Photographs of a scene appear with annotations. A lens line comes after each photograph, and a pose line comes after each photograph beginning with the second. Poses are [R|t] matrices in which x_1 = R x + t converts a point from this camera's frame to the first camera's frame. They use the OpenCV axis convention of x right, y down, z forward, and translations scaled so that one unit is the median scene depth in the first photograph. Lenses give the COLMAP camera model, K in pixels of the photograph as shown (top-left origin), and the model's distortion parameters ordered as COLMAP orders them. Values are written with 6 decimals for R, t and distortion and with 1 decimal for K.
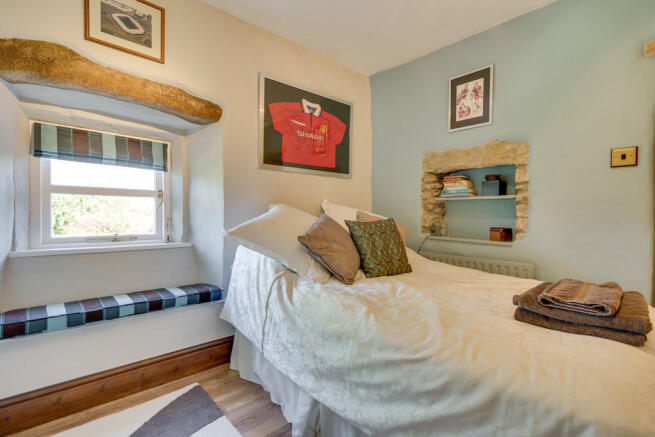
lens RADIAL K [[297.4, 0, 326.4], [0, 297.4, 219.2], [0, 0, 1]] dist [-0.001547, 0.001818]
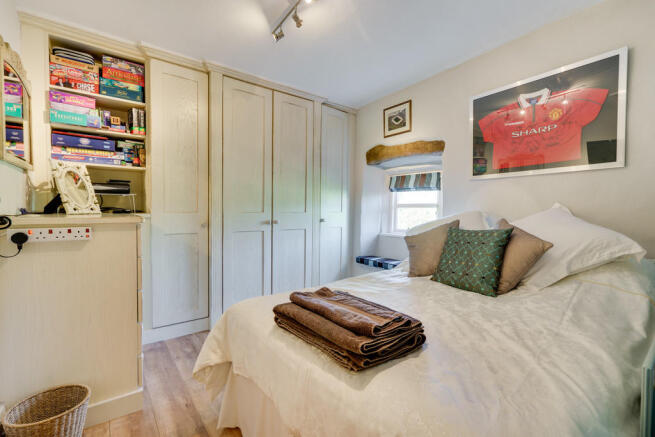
lens RADIAL K [[297.4, 0, 327.3], [0, 297.4, 217.4], [0, 0, 1]] dist [-0.001547, 0.001818]
pose [[-0.087965, 0.010495, -0.996068, 1.198205], [-0.024163, 0.999628, 0.012666, -0.033494], [0.995830, 0.025182, -0.087679, 0.671433]]
